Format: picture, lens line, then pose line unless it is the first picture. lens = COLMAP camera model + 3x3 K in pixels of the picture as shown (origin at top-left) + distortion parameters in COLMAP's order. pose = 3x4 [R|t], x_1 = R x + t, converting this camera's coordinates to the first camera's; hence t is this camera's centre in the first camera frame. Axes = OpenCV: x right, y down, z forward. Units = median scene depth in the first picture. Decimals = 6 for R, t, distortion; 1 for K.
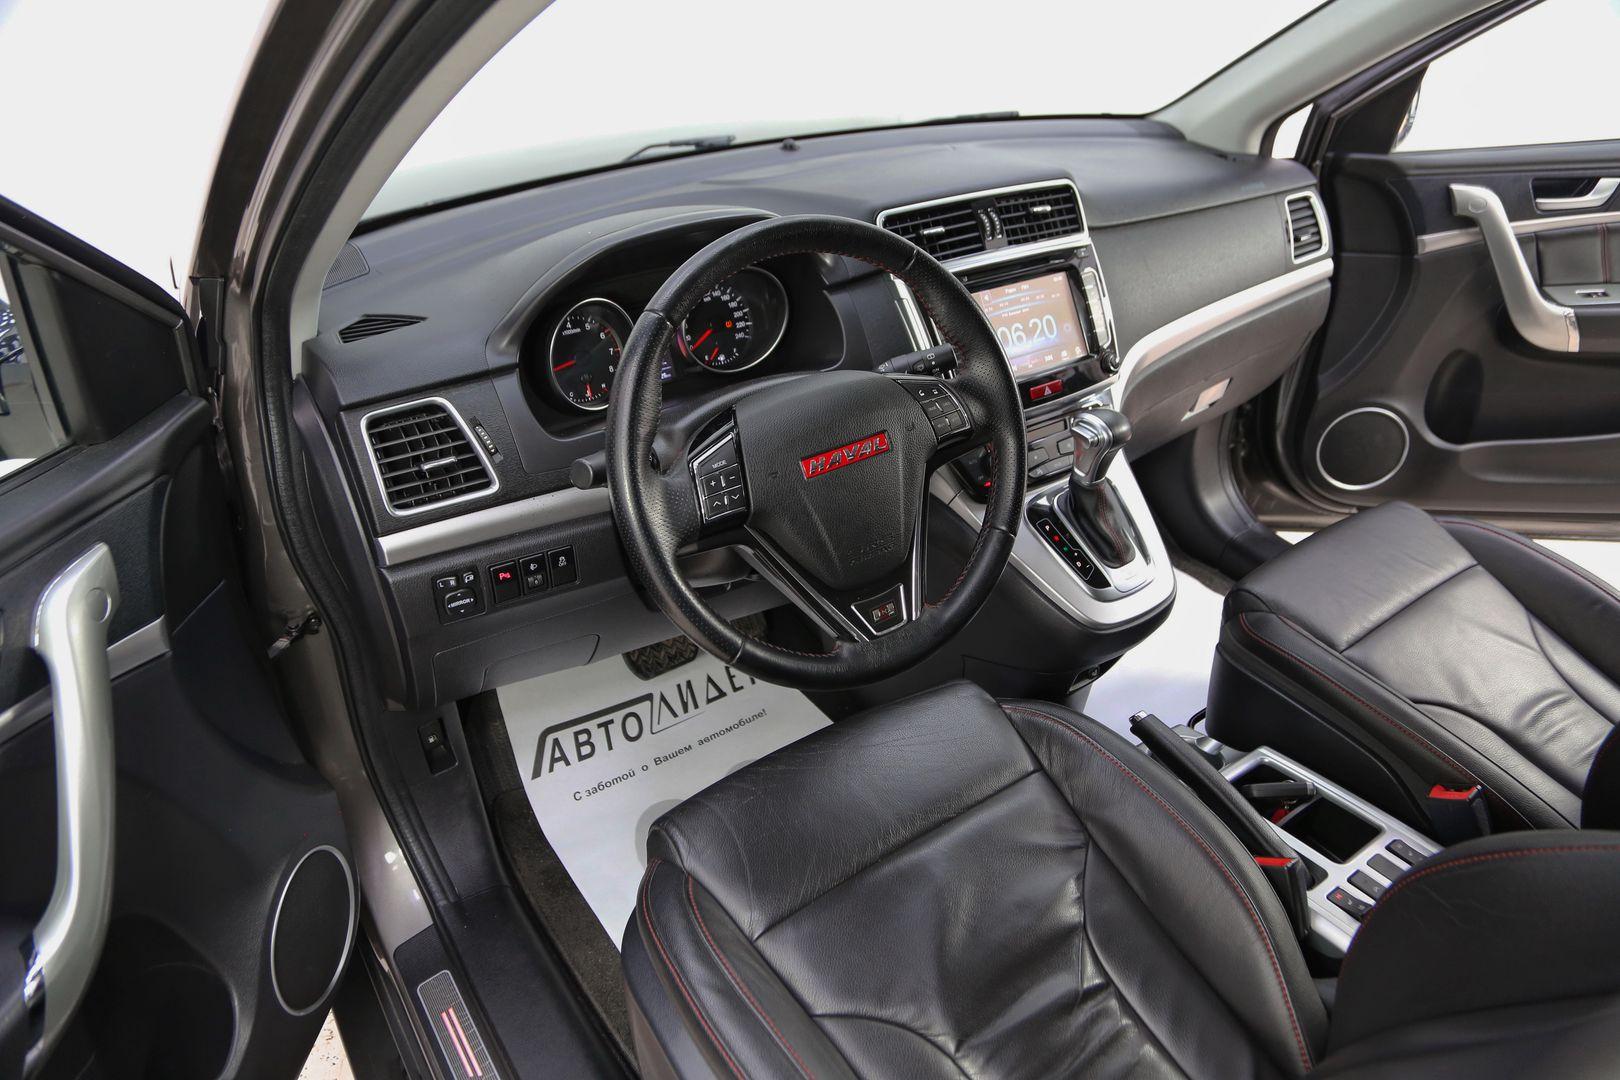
lens RADIAL K [[1084.1, 0, 810.0], [0, 1084.1, 540.0], [0, 0, 1]] dist [-0.137078, -0.000336]
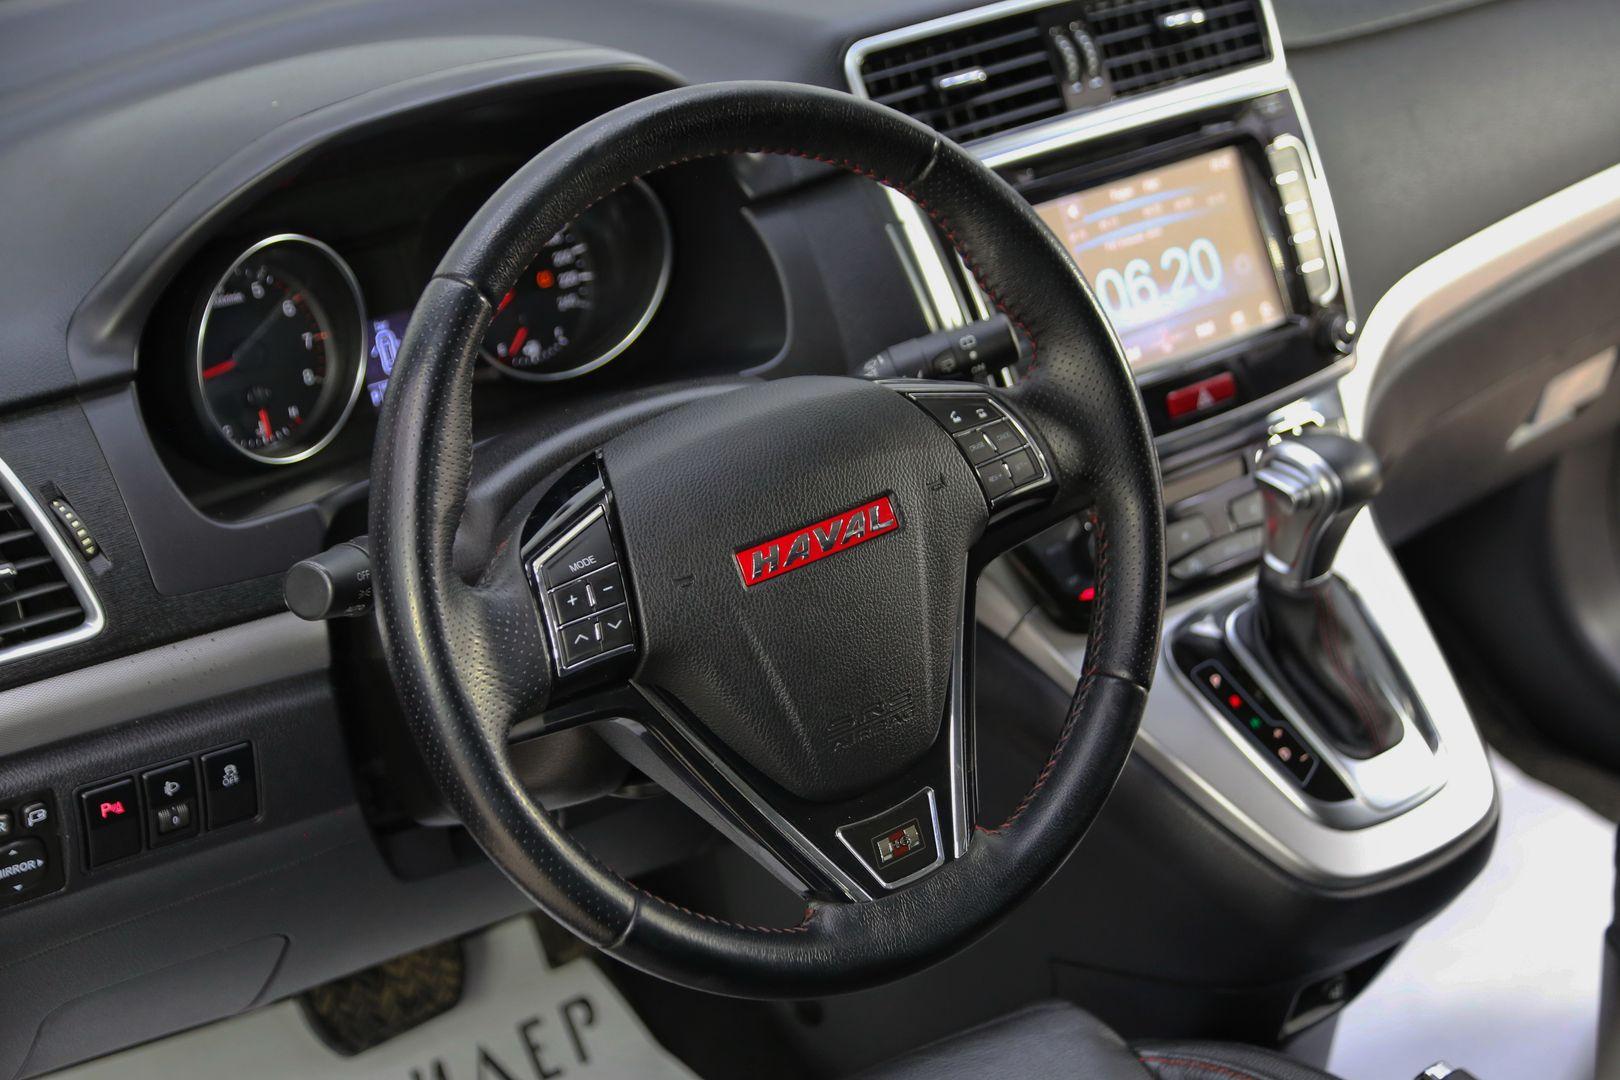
lens RADIAL K [[2945.1, 0, 810.1], [0, 2945.1, 539.2], [0, 0, 1]] dist [0.250557, 0.019843]
pose [[0.996957, -0.027512, 0.072941, -0.061140], [0.033491, 0.996065, -0.082055, 0.031011], [-0.070397, 0.084248, 0.993955, -0.341254]]
